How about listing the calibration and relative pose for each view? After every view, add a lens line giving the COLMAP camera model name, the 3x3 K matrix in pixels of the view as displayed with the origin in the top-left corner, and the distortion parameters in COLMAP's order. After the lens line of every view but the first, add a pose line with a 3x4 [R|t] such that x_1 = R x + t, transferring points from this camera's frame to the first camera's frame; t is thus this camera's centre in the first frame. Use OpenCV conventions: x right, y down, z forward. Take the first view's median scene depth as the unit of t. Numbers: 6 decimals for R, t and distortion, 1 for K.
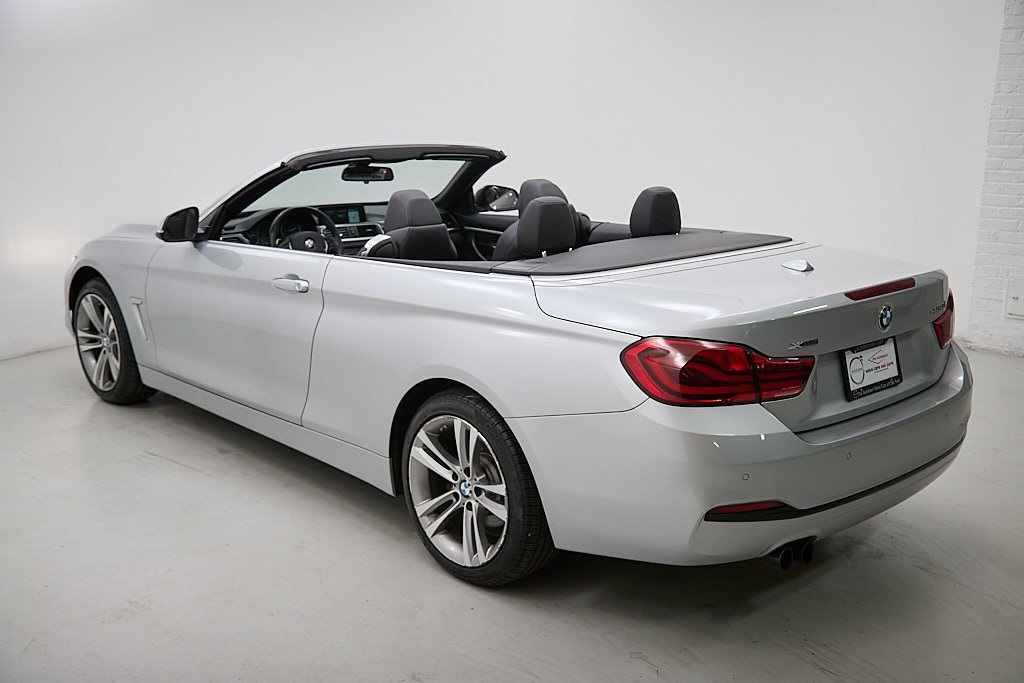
lens RADIAL K [[1060.6, 0, 512.0], [0, 1060.6, 341.5], [0, 0, 1]] dist [0.021911, 0.012909]
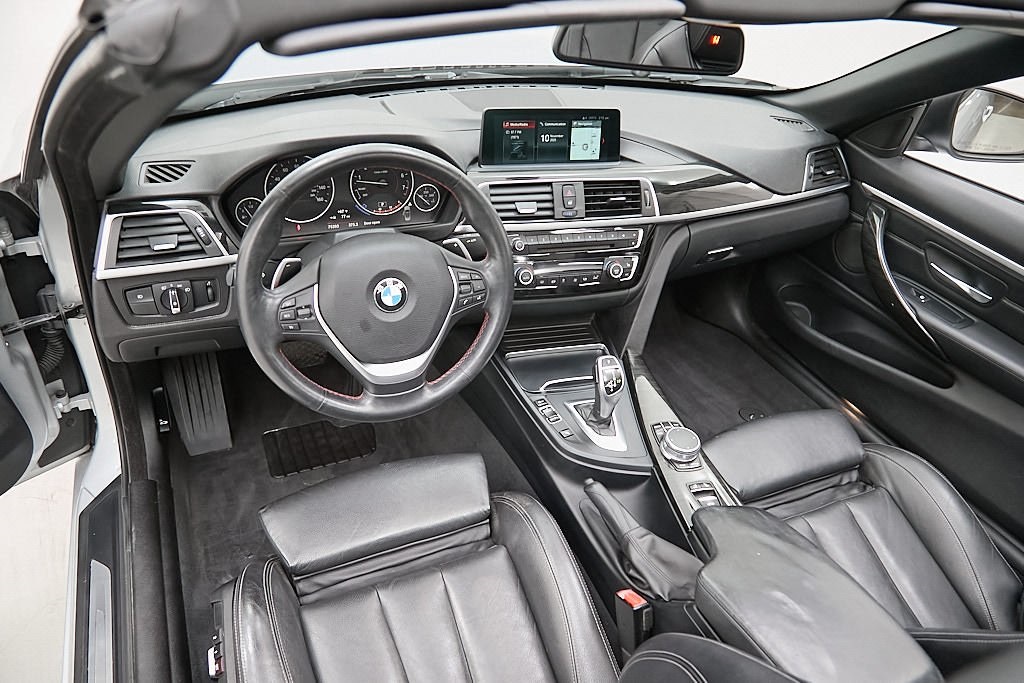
lens RADIAL K [[700.8, 0, 512.0], [0, 700.8, 341.5], [0, 0, 1]] dist [0.007277, -0.000083]
pose [[0.946209, 0.247366, -0.208563, -0.107334], [-0.160463, 0.918500, 0.361399, -0.137986], [0.280963, -0.308492, 0.908786, 0.761351]]
